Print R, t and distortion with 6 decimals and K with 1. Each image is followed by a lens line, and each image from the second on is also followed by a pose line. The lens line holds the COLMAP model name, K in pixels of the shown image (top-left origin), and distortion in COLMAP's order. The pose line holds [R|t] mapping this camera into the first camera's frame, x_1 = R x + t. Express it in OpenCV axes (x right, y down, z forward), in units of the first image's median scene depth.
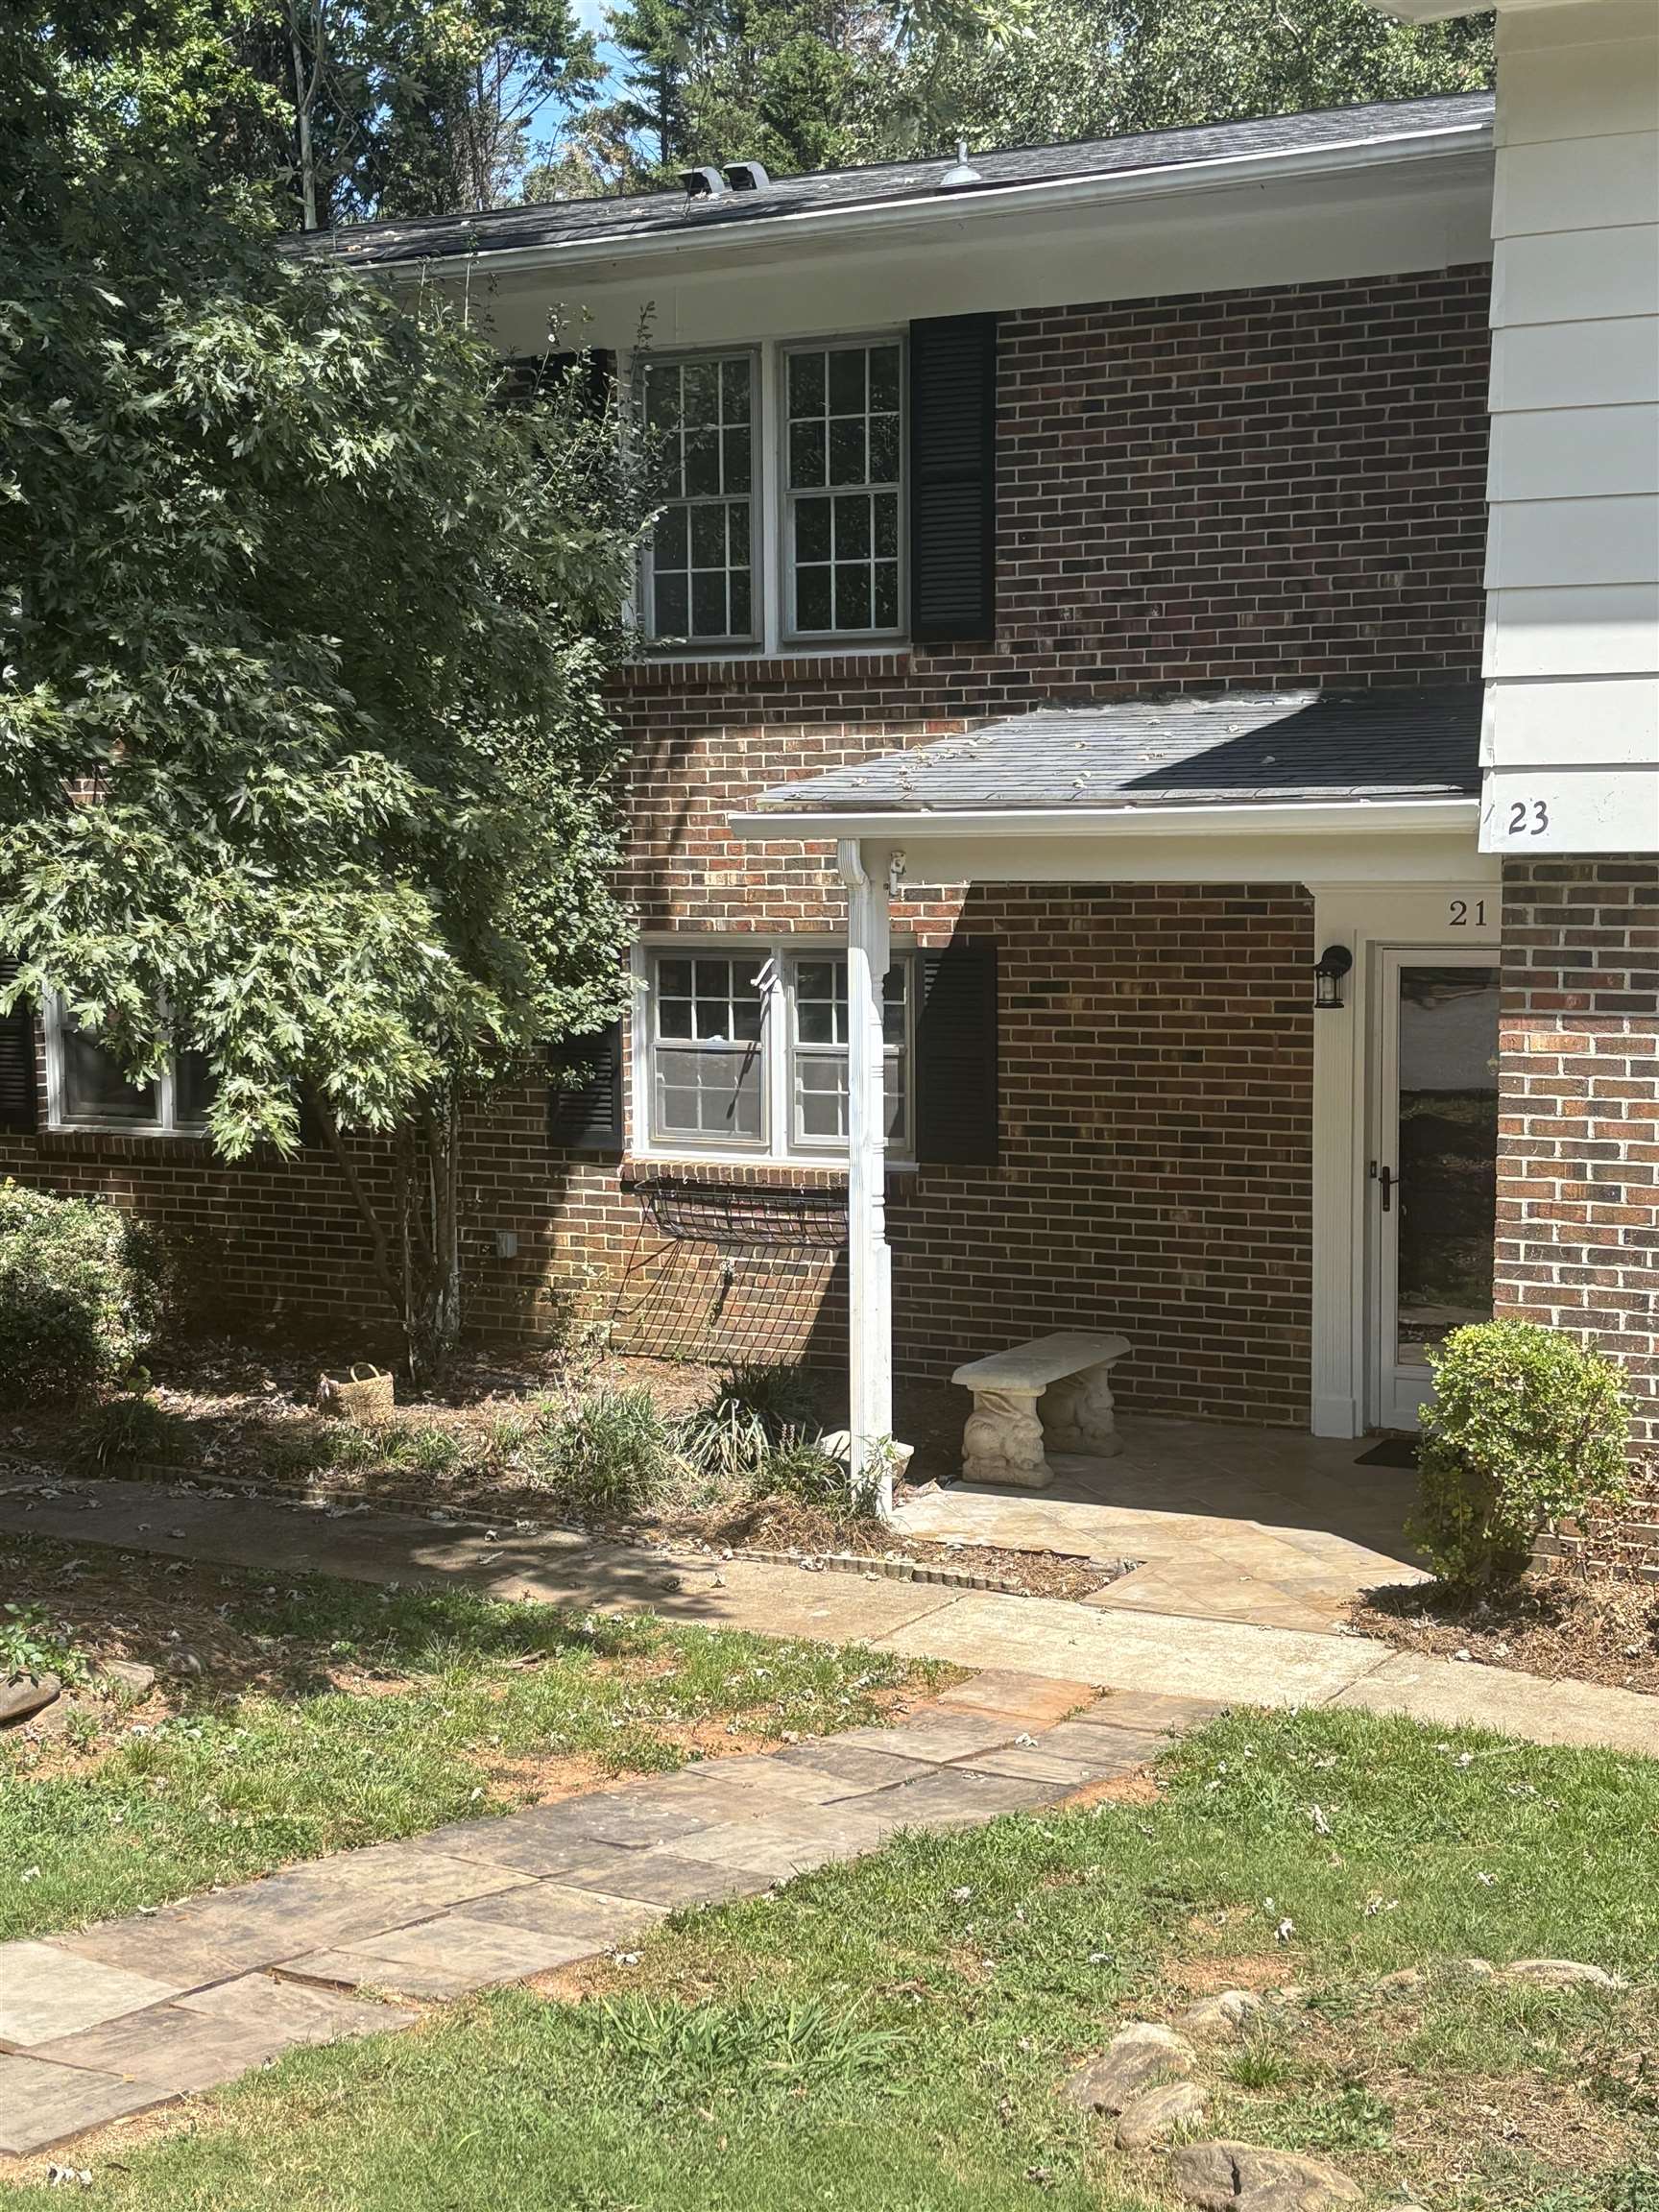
lens RADIAL K [[3152.8, 0, 823.9], [0, 3152.8, 1100.3], [0, 0, 1]] dist [0.188825, 0.000000]
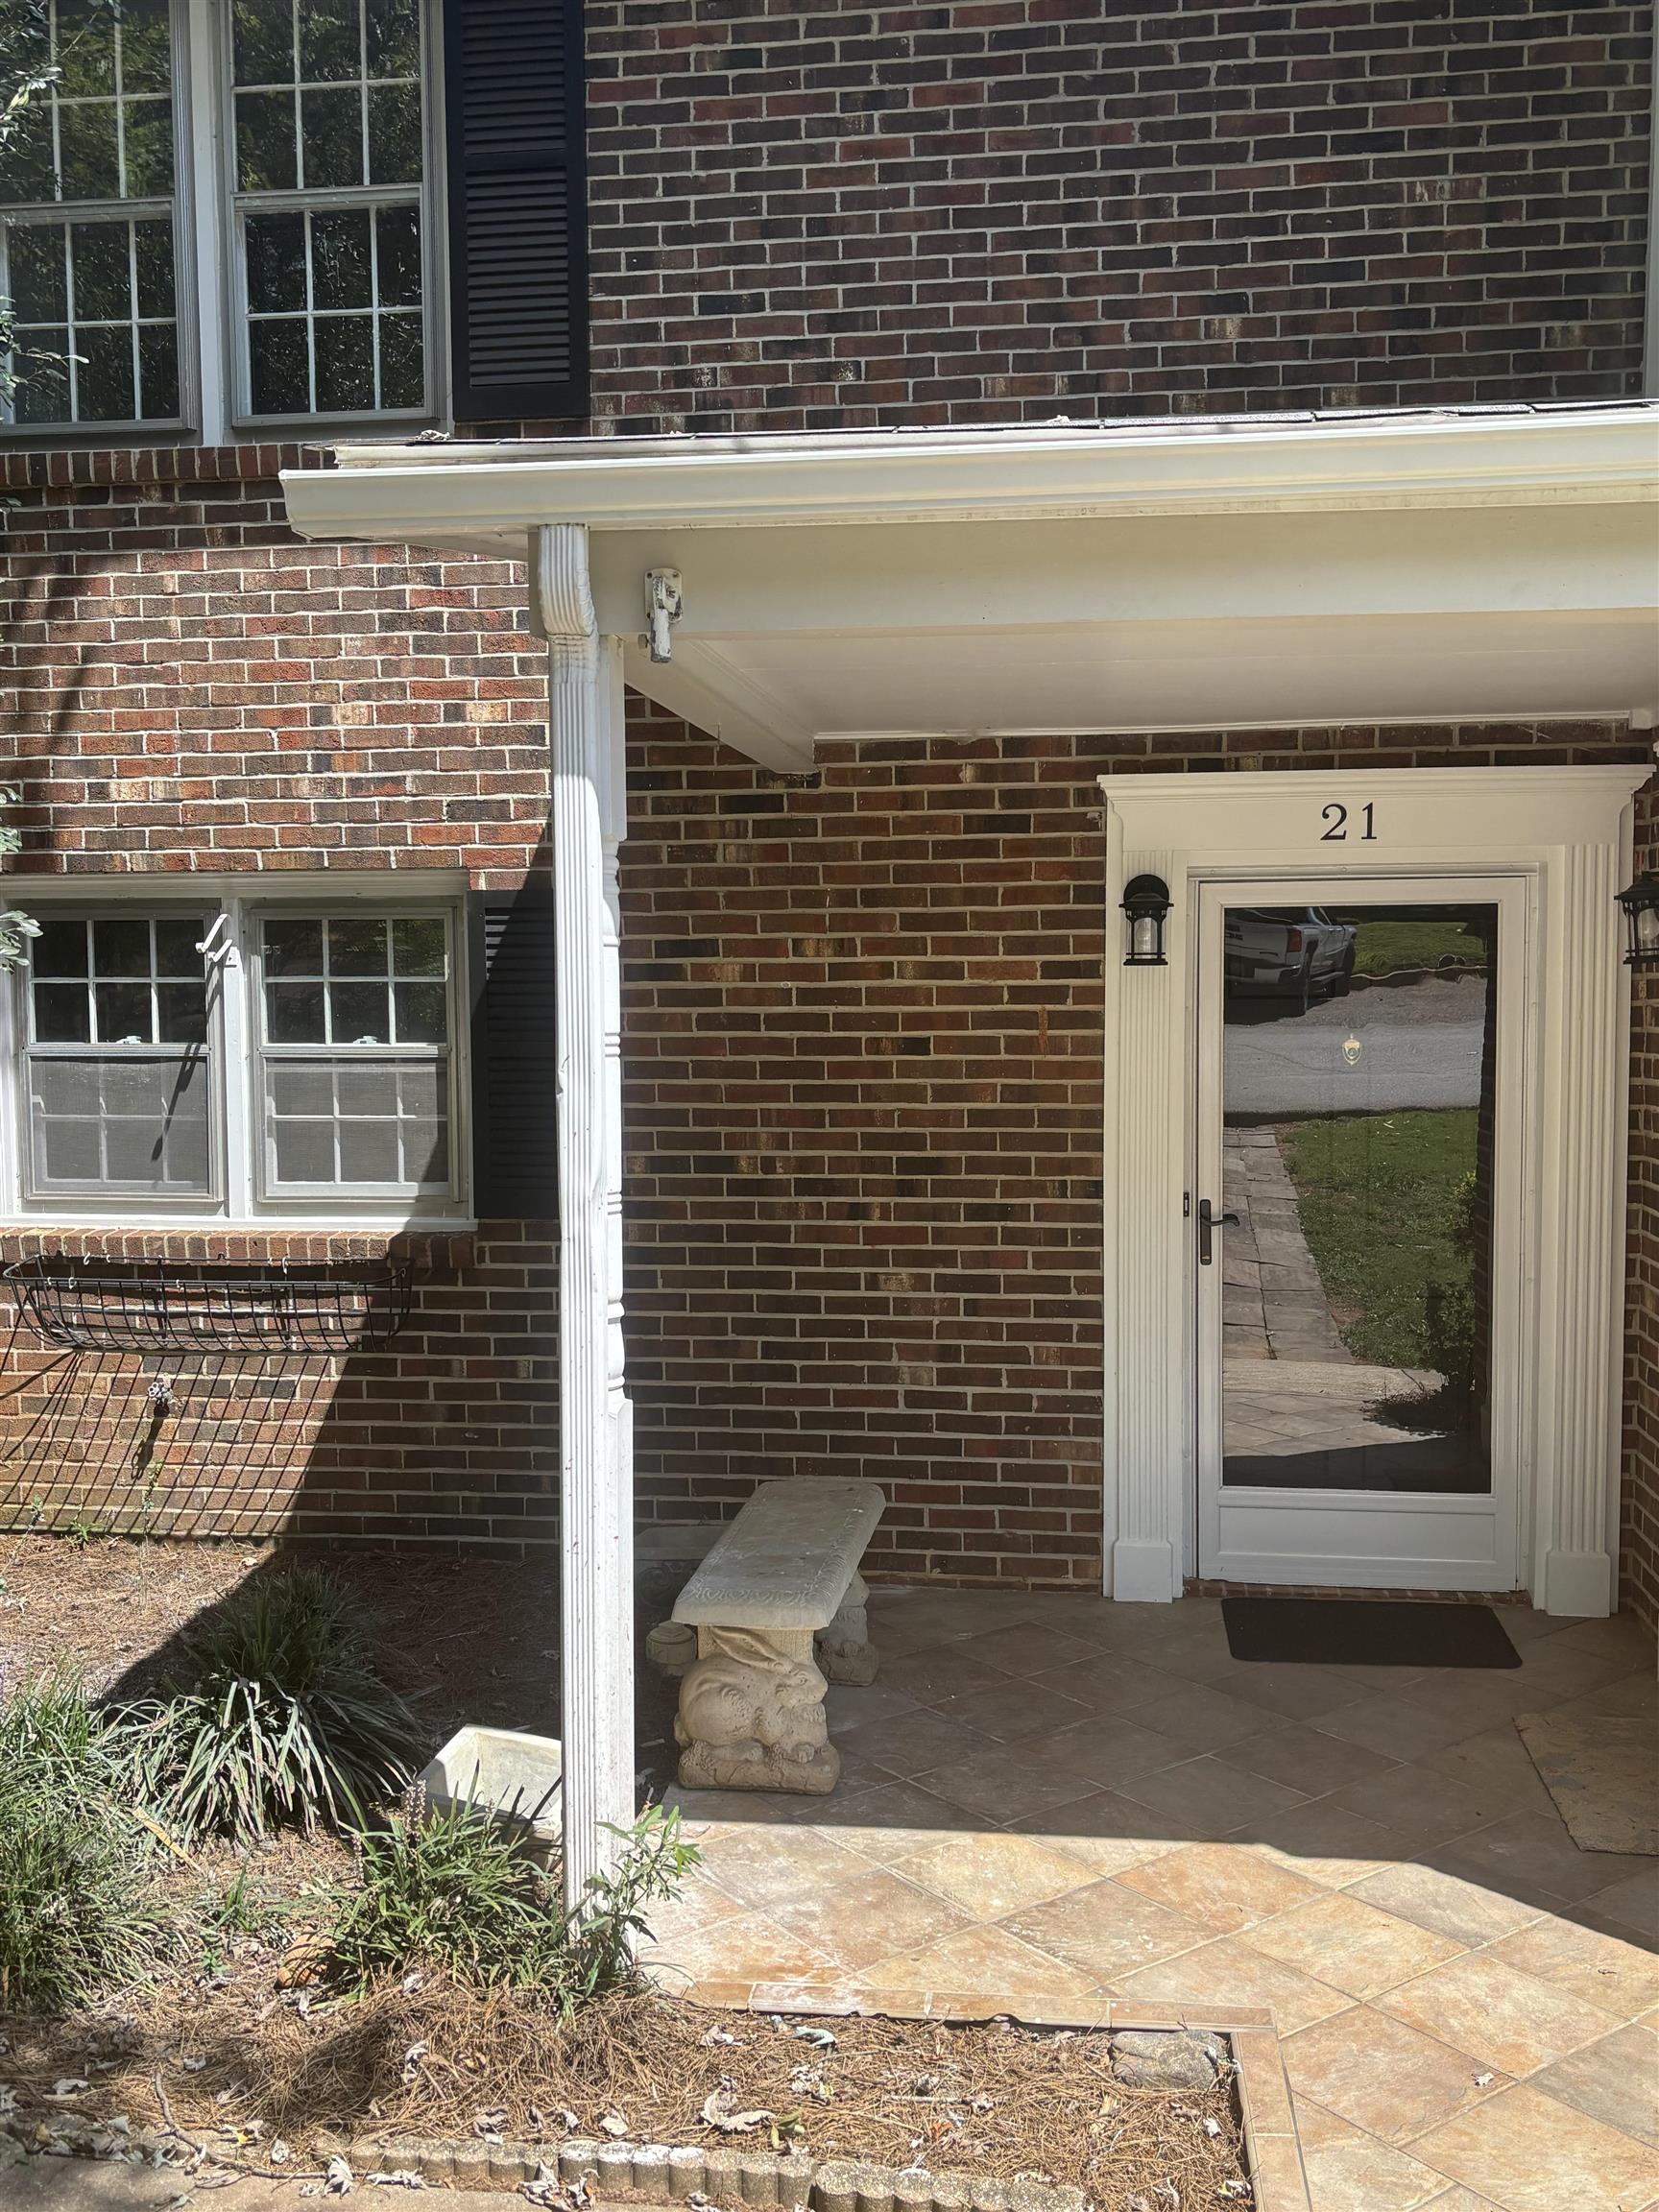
lens RADIAL K [[2022.0, 0, 833.4], [0, 2022.0, 1117.9], [0, 0, 1]] dist [0.026598, 0.000000]
pose [[0.934332, -0.022363, 0.355702, -0.052644], [0.027832, 0.999560, -0.010264, 0.005385], [-0.355316, 0.019490, 0.934543, 0.604613]]
